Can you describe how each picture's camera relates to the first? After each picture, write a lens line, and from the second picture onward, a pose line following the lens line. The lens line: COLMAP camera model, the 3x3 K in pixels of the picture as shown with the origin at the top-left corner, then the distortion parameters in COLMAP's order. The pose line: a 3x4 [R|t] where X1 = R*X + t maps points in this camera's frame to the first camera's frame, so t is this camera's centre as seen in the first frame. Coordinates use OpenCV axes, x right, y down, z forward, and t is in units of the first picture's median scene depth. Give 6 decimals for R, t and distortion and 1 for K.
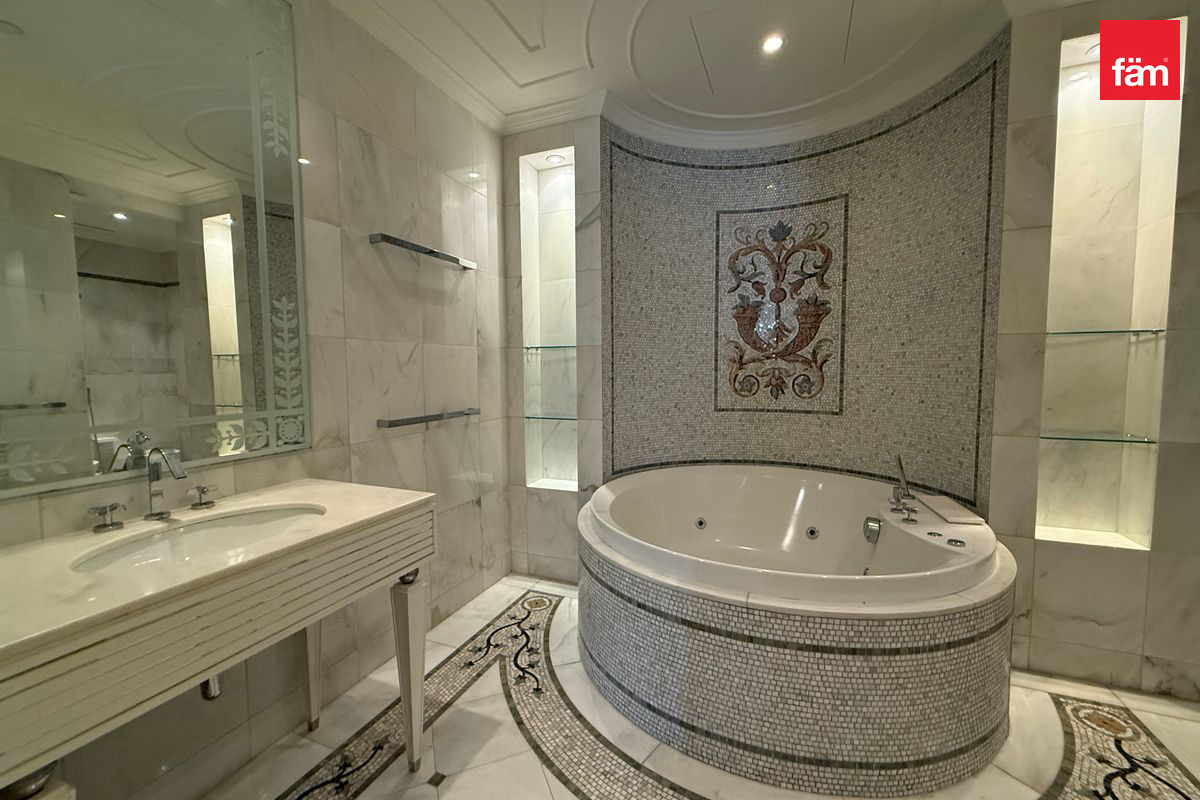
lens RADIAL K [[473.6, 0, 597.7], [0, 473.6, 399.7], [0, 0, 1]] dist [-0.001986, 0.000300]
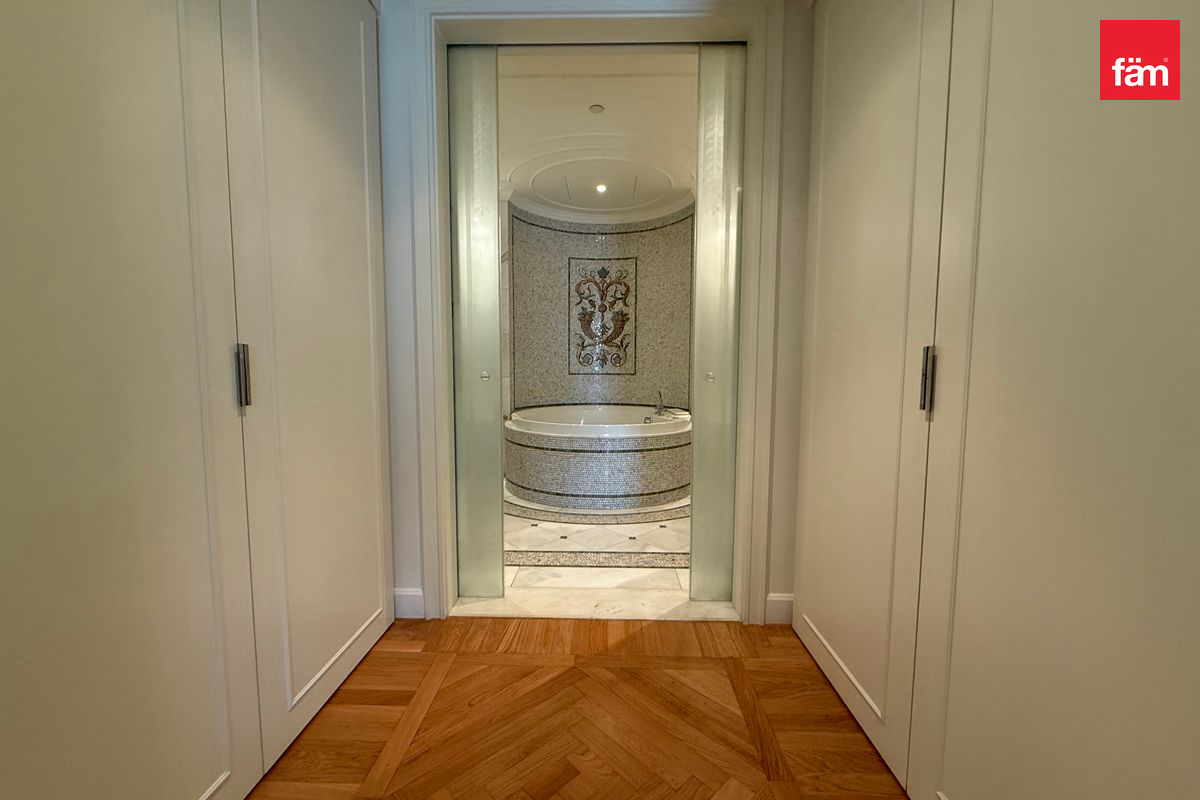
lens RADIAL K [[473.6, 0, 596.8], [0, 473.6, 399.9], [0, 0, 1]] dist [-0.001986, 0.000300]
pose [[0.929557, -0.018994, 0.368189, -0.309179], [0.014410, 0.999781, 0.015196, 0.097857], [-0.368397, -0.008820, 0.929627, -0.666762]]
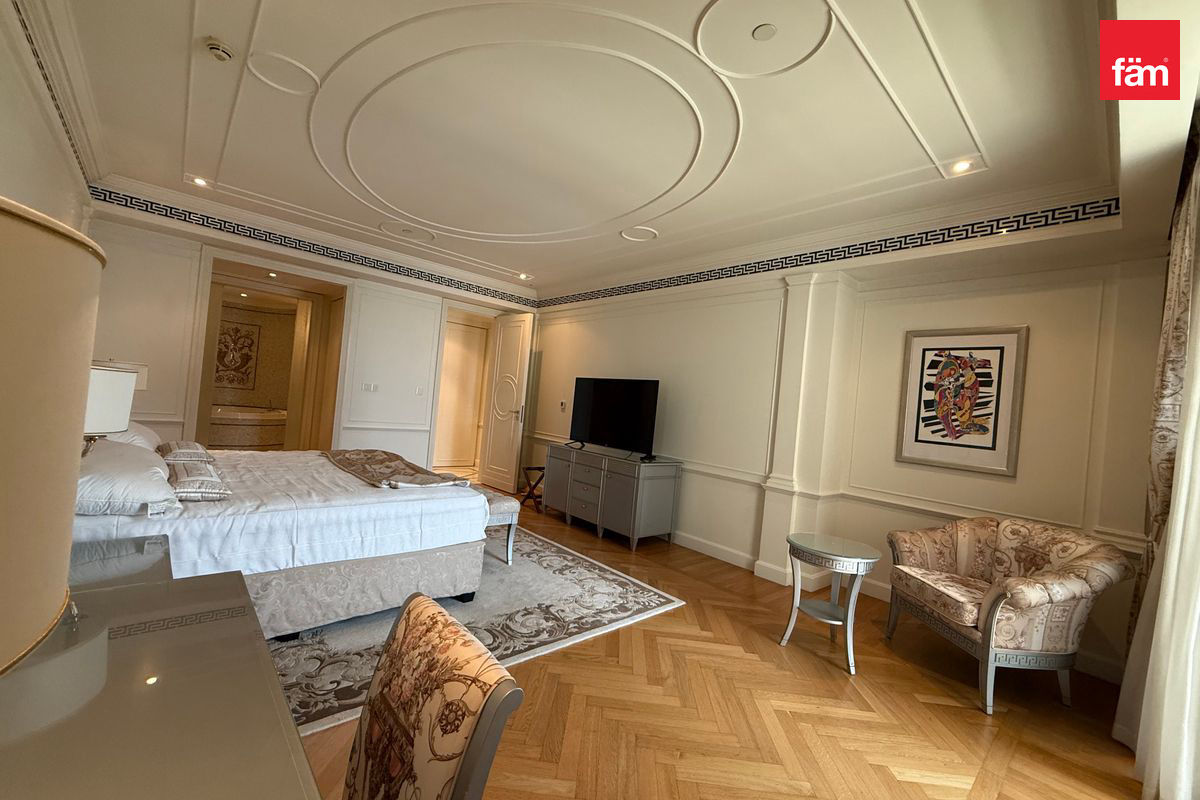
lens RADIAL K [[473.6, 0, 591.0], [0, 473.6, 392.5], [0, 0, 1]] dist [-0.001986, 0.000300]
pose [[0.427102, 0.055002, 0.902529, -1.443801], [-0.033452, 0.998426, -0.045015, 0.117330], [-0.903585, -0.010965, 0.428270, -2.514780]]
